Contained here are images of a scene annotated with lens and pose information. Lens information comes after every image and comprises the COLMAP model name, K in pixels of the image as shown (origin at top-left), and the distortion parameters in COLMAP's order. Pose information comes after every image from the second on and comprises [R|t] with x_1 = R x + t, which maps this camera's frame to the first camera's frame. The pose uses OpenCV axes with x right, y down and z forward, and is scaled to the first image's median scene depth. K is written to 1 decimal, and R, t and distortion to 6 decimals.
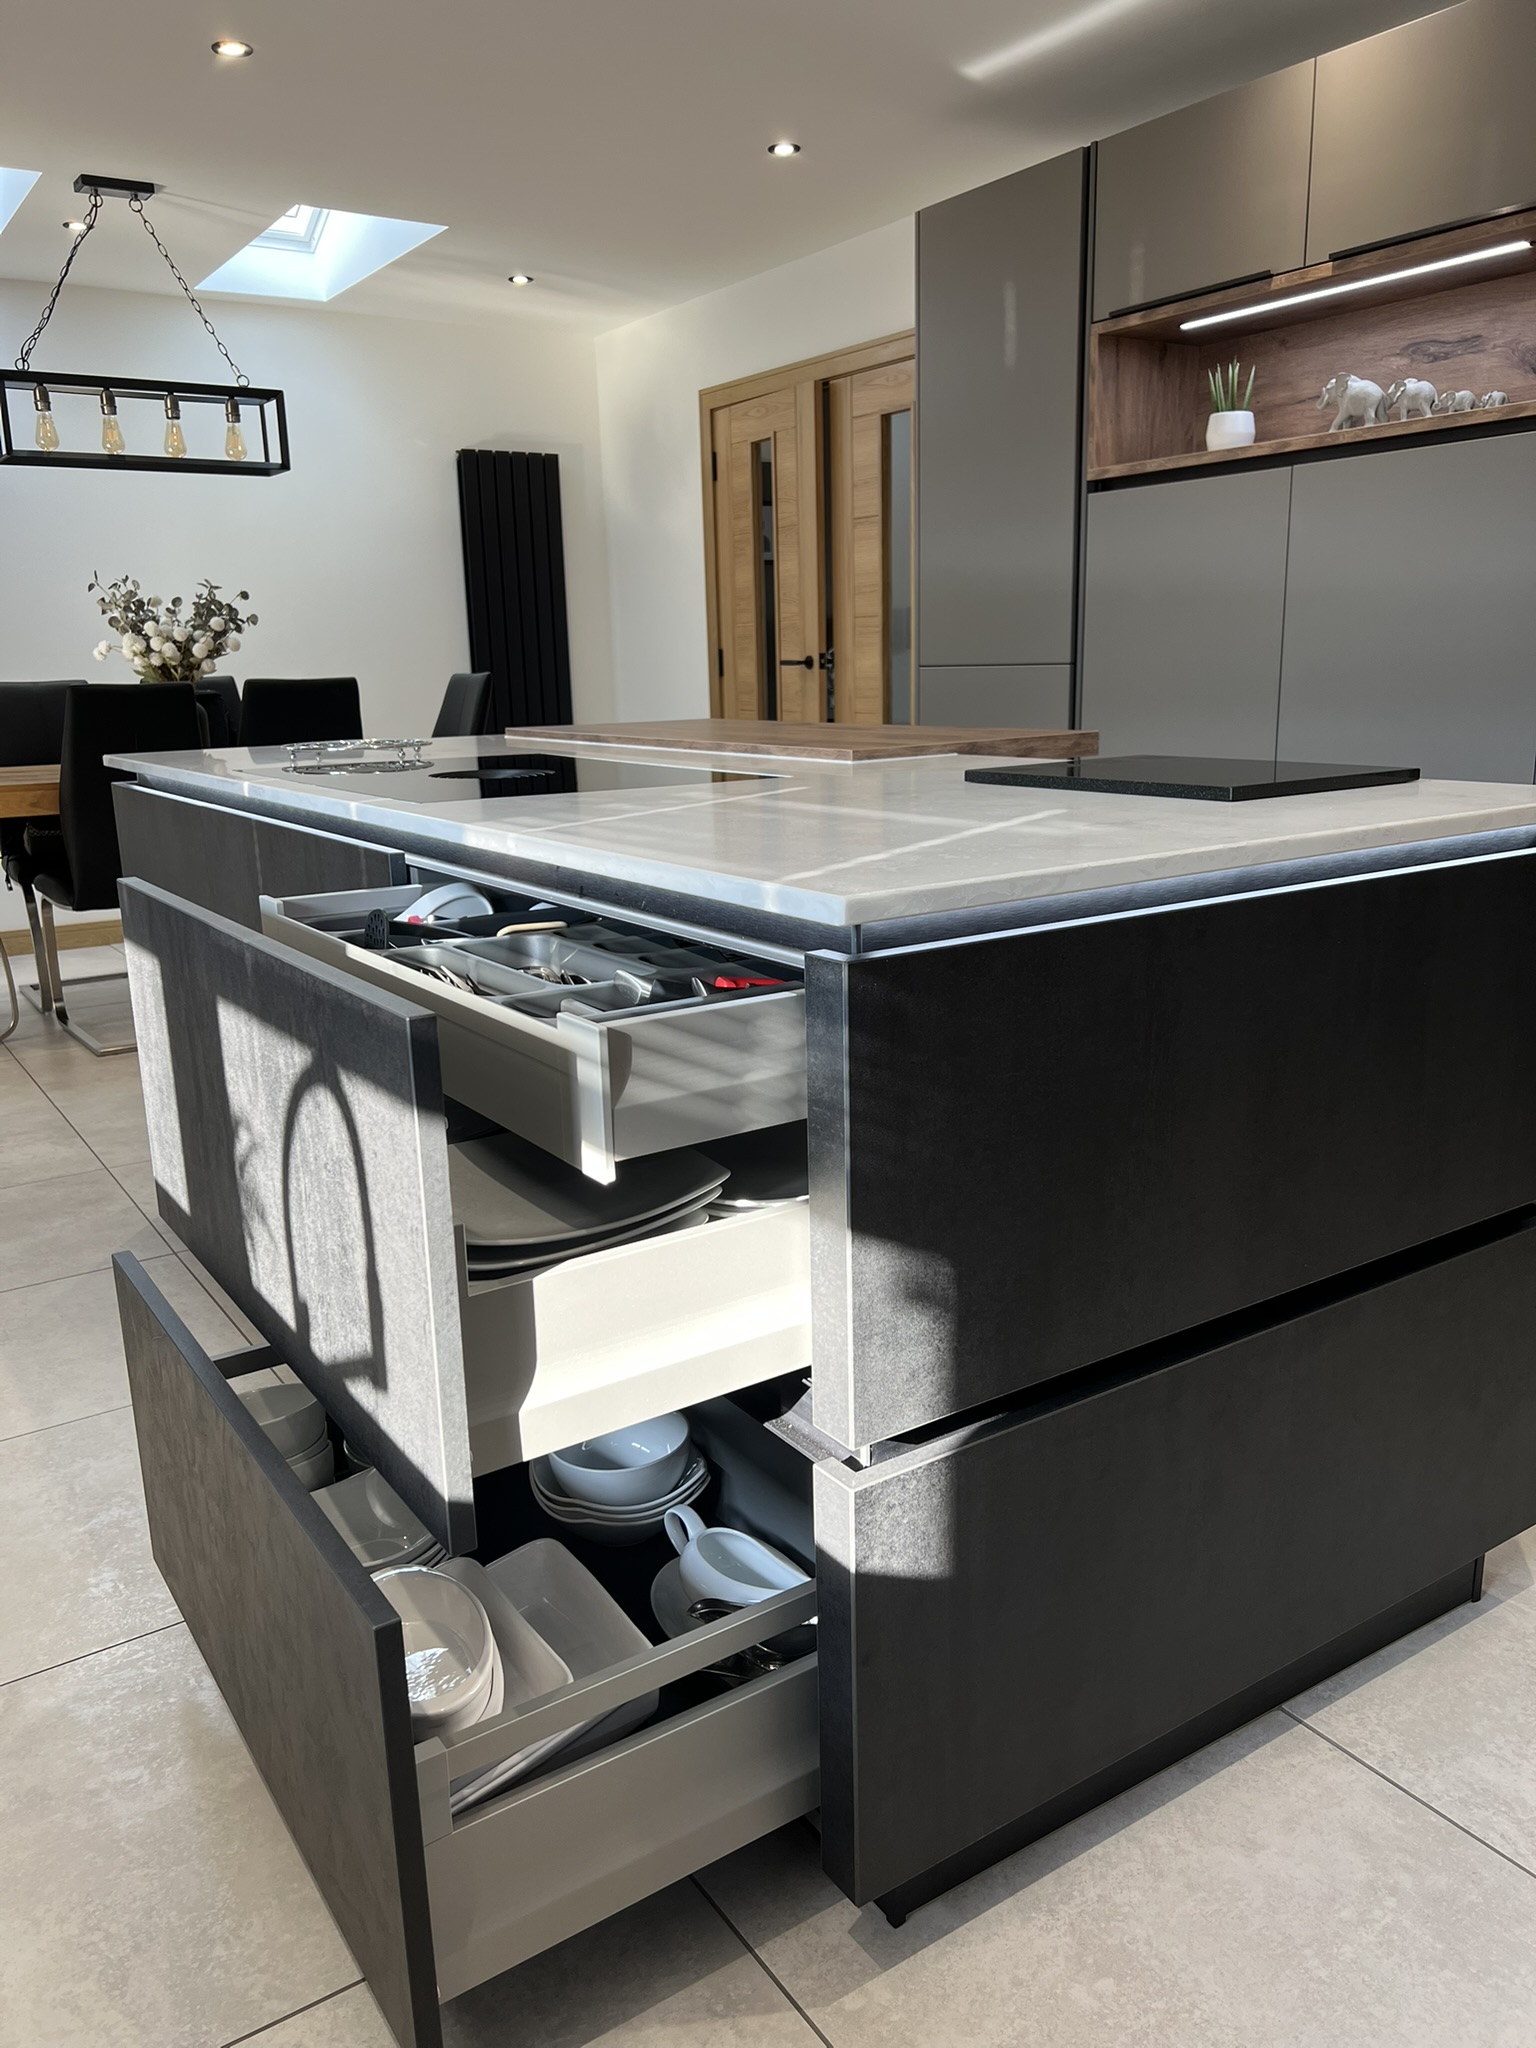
lens RADIAL K [[1538.5, 0, 746.9], [0, 1538.5, 1033.5], [0, 0, 1]] dist [0.049532, -0.052552]
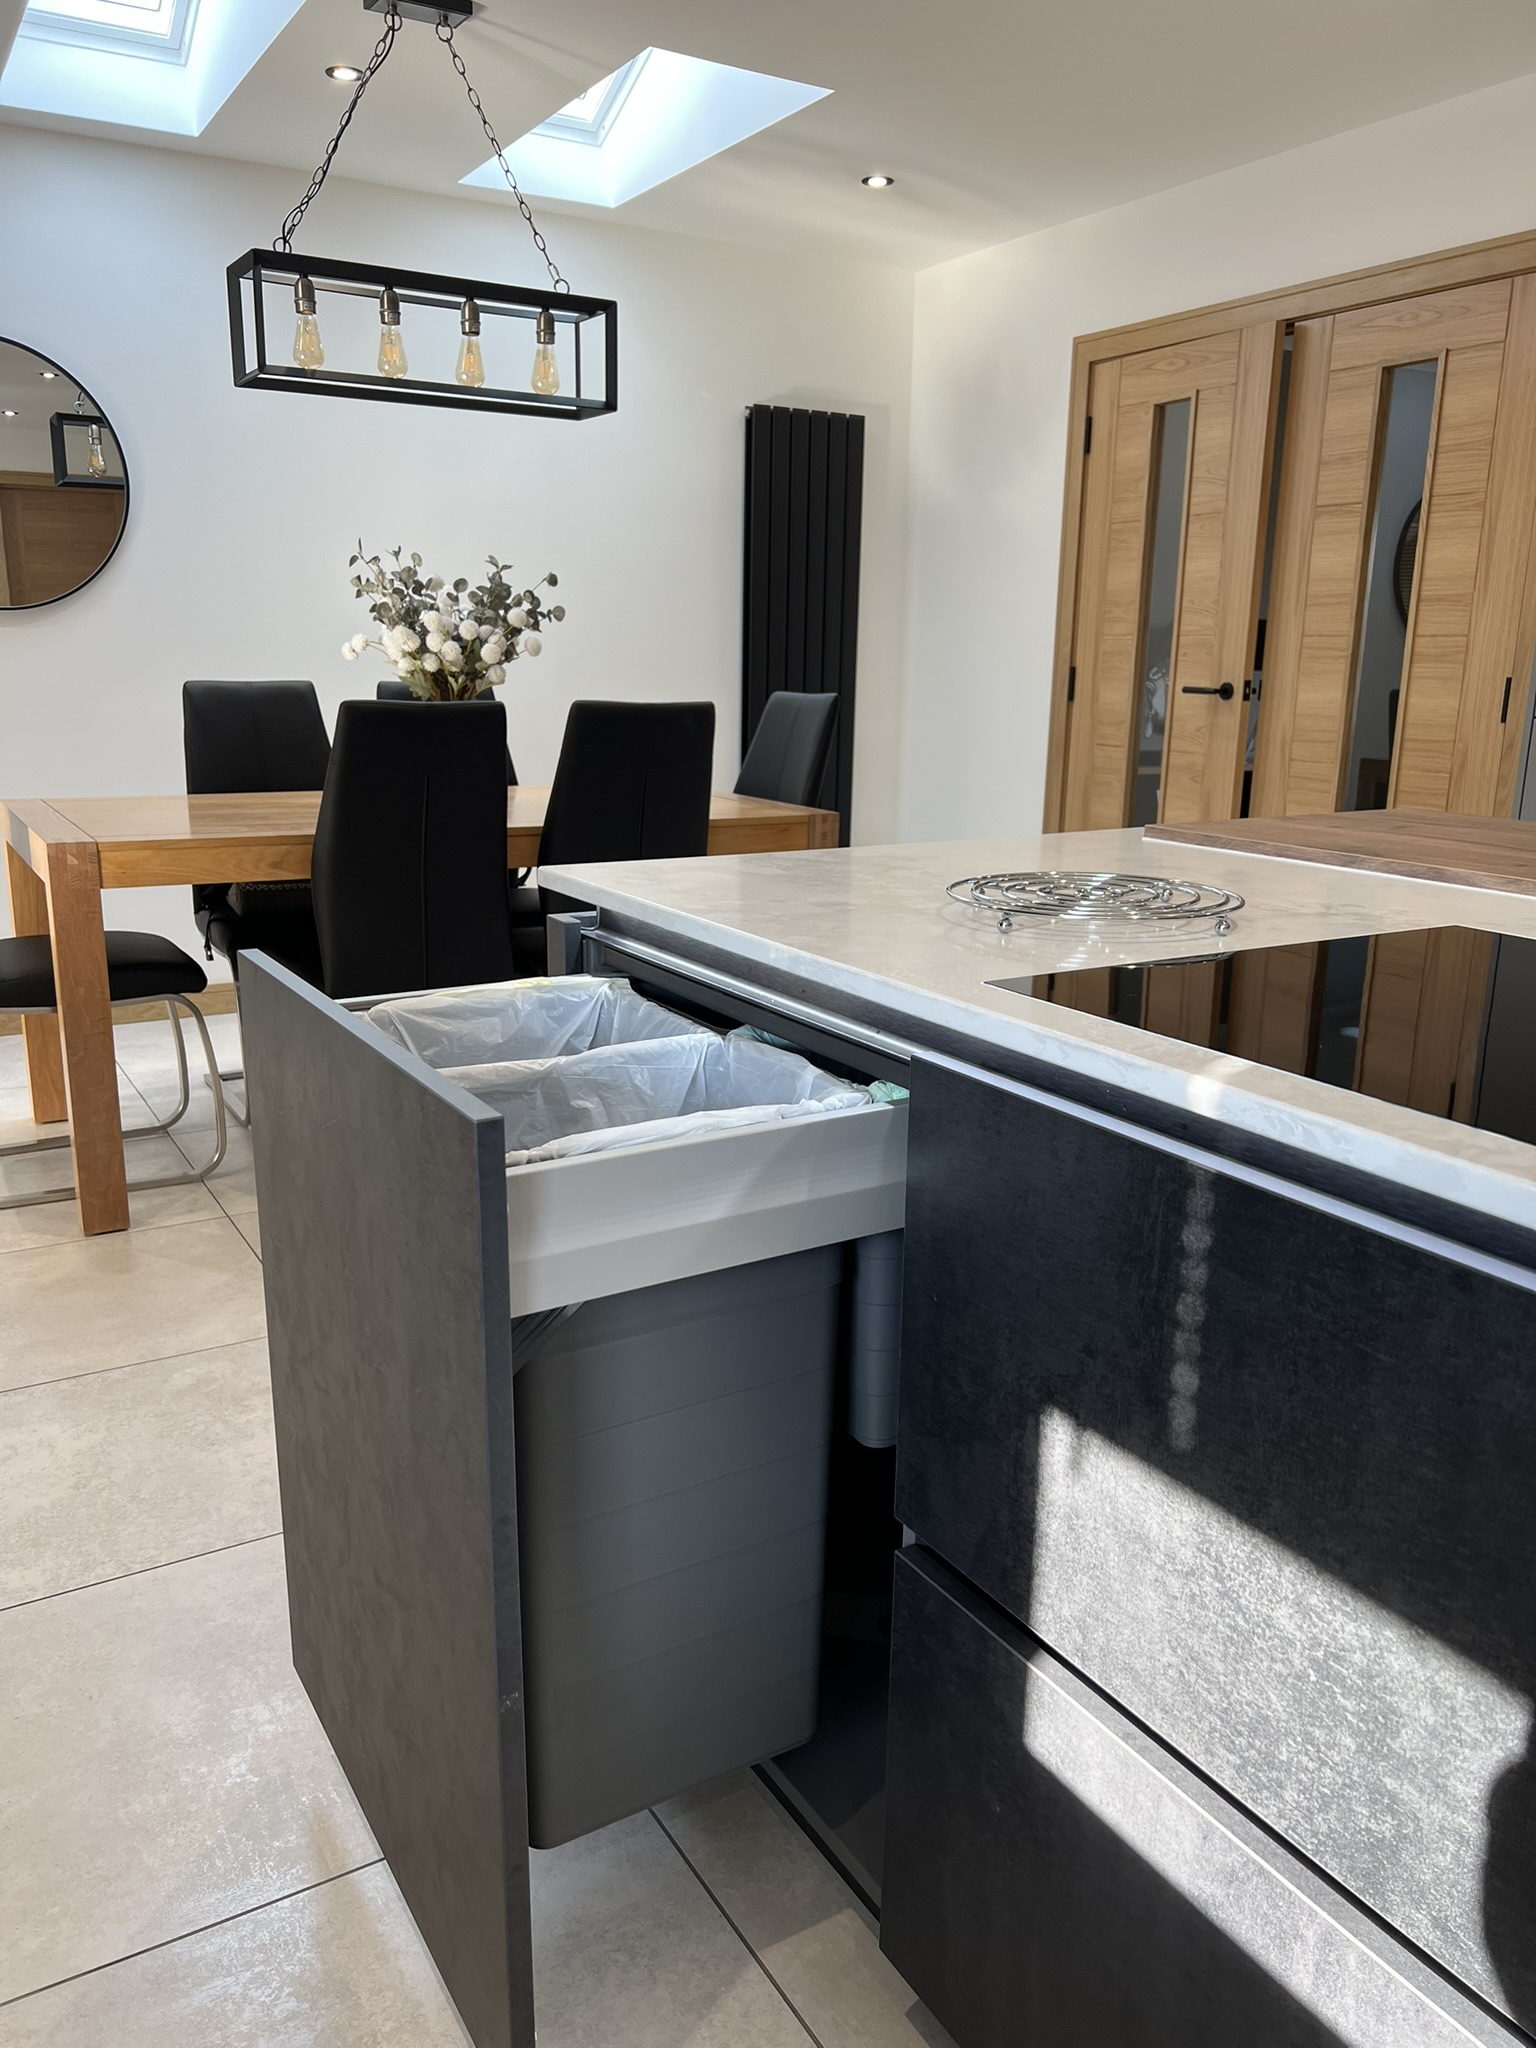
lens RADIAL K [[1541.8, 0, 769.5], [0, 1541.8, 1031.9], [0, 0, 1]] dist [0.048519, -0.055838]
pose [[0.998403, 0.048246, -0.029387, -0.189454], [-0.048186, 0.998835, 0.002762, -0.076135], [0.029486, -0.001342, 0.999564, 0.270359]]
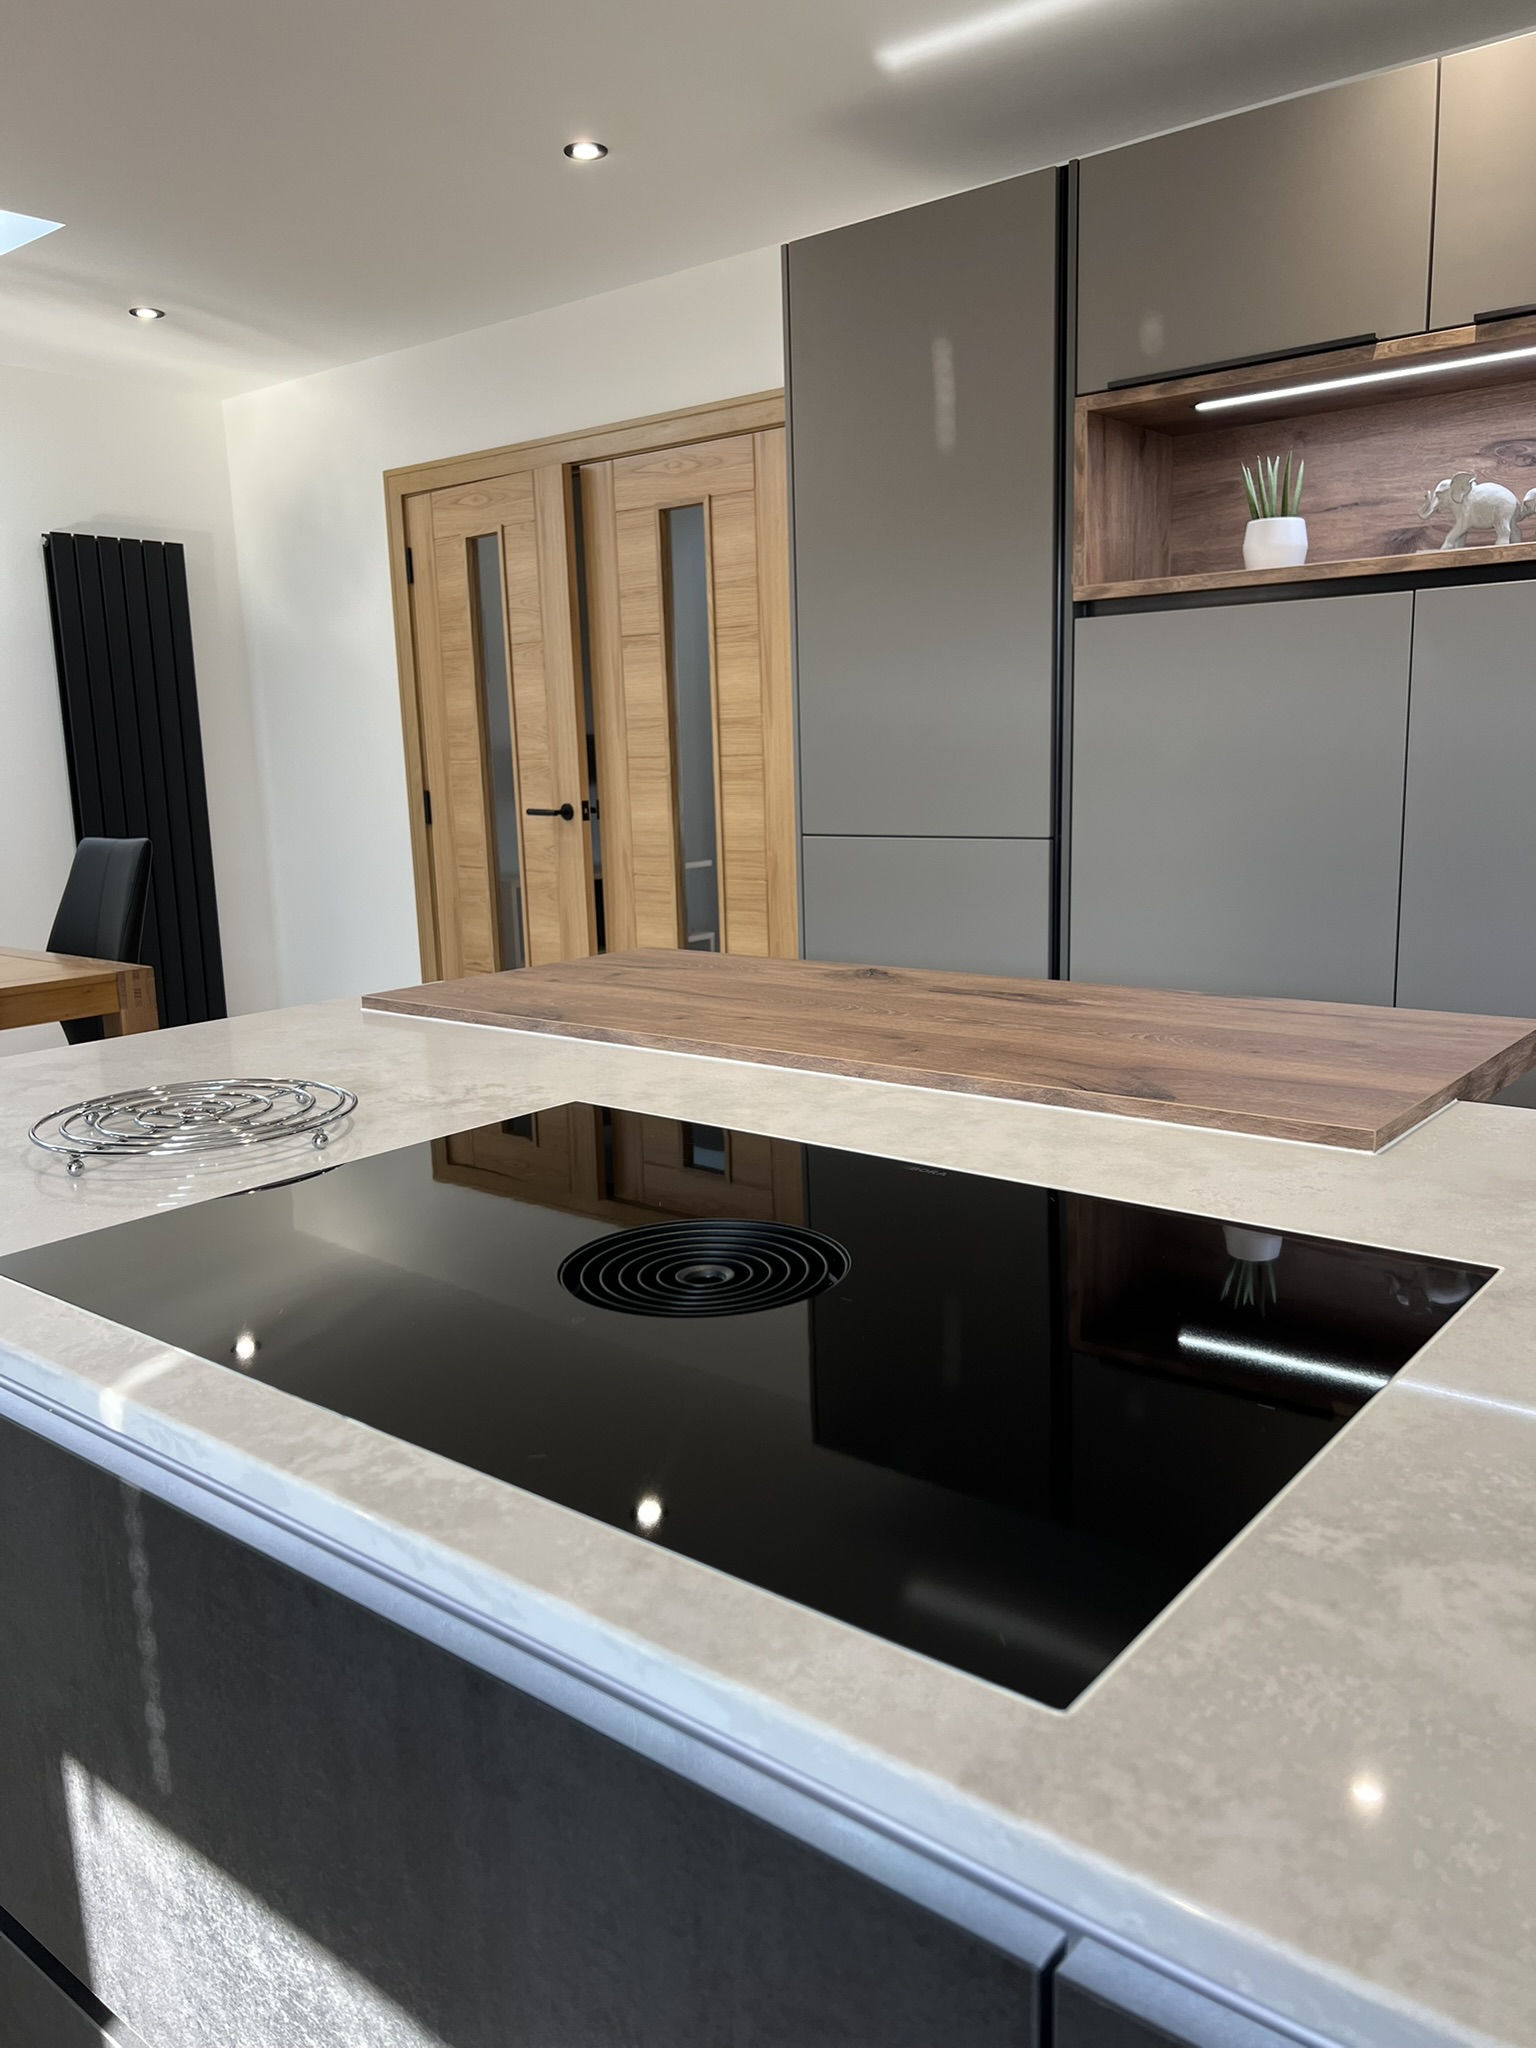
lens RADIAL K [[1541.8, 0, 769.5], [0, 1541.8, 1031.9], [0, 0, 1]] dist [0.048519, -0.055838]
pose [[0.953661, -0.059139, 0.295015, -0.122762], [0.077731, 0.995634, -0.051688, -0.096401], [-0.290670, 0.072224, 0.954094, 0.270197]]
